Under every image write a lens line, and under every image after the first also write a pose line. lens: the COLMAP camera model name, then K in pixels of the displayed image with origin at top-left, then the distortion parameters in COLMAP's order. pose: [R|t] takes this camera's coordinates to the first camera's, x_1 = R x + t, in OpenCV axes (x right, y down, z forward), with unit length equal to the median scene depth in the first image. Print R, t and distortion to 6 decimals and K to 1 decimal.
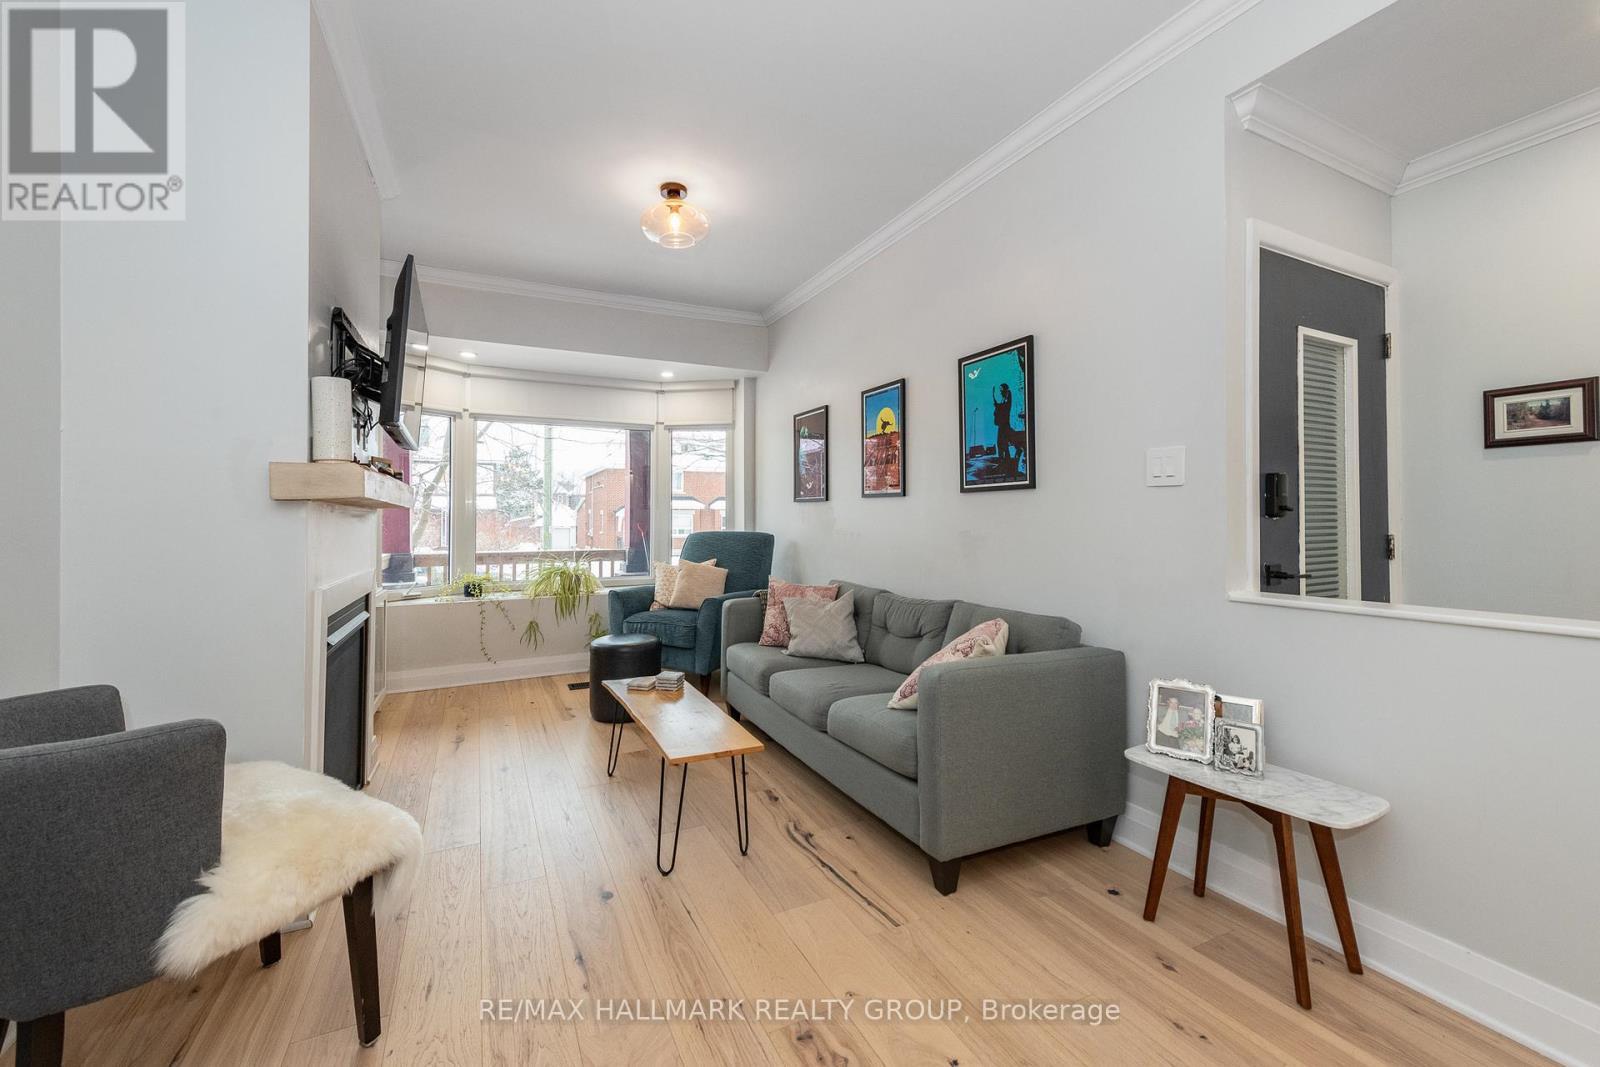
lens RADIAL K [[644.5, 0, 791.5], [0, 644.5, 523.7], [0, 0, 1]] dist [0.004179, 0.000192]
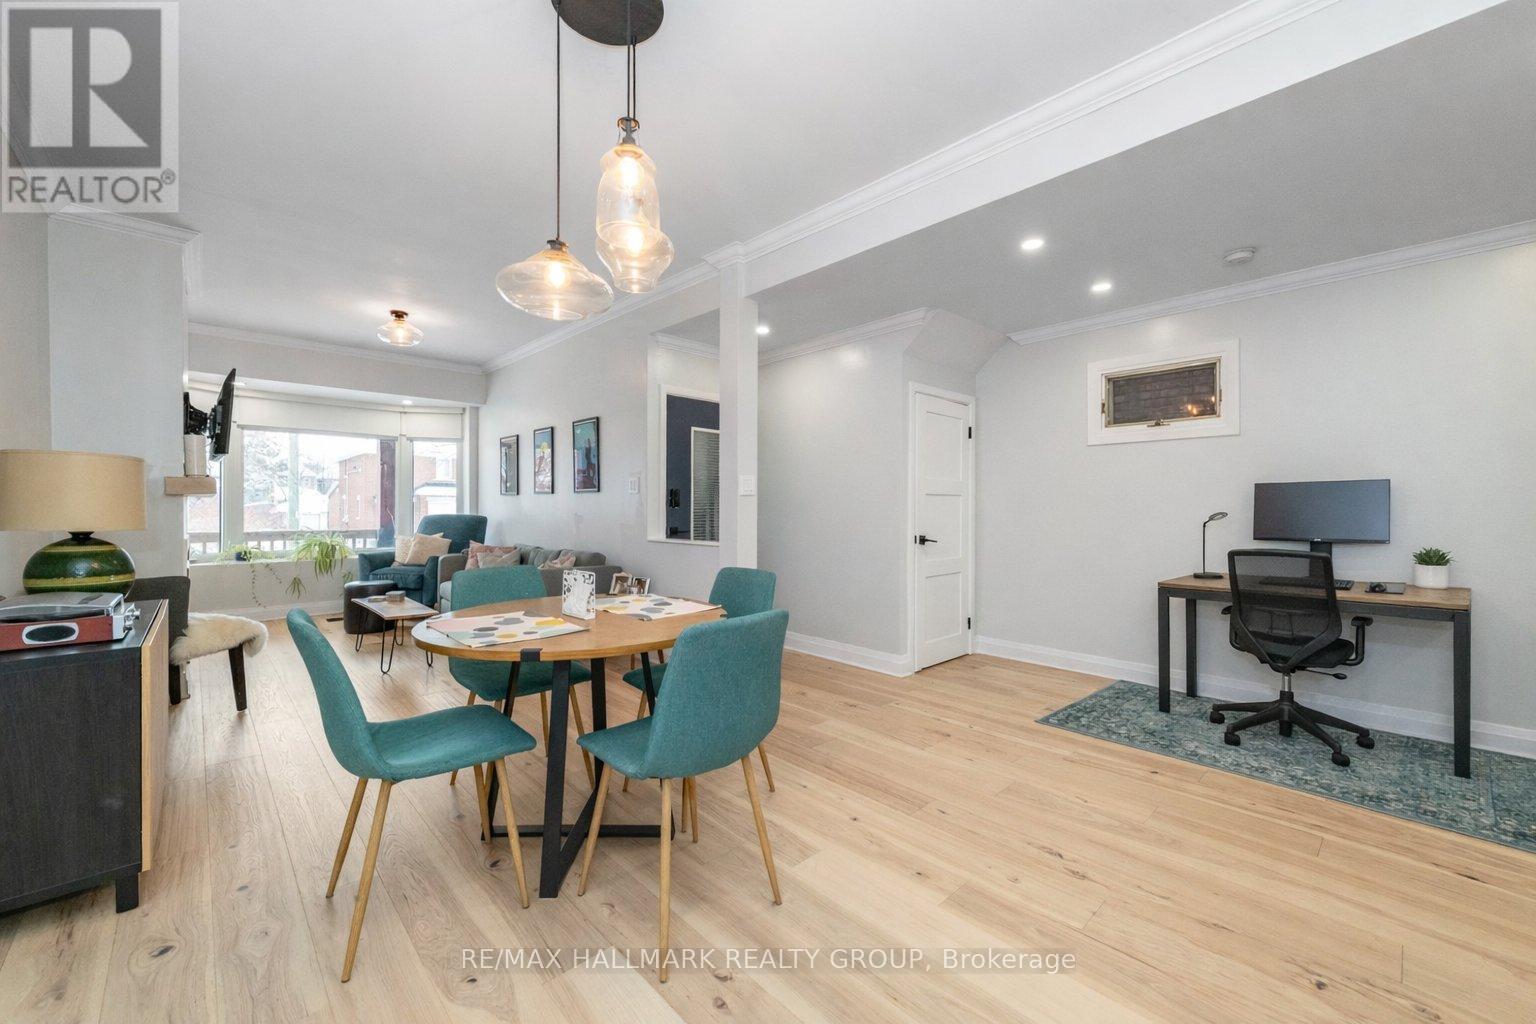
lens RADIAL K [[618.7, 0, 776.7], [0, 618.7, 520.6], [0, 0, 1]] dist [0.004179, 0.000192]
pose [[0.953758, 0.001737, 0.300569, 0.188034], [-0.006068, 0.999891, 0.013476, 0.003140], [-0.300513, -0.014677, 0.953665, -0.594296]]
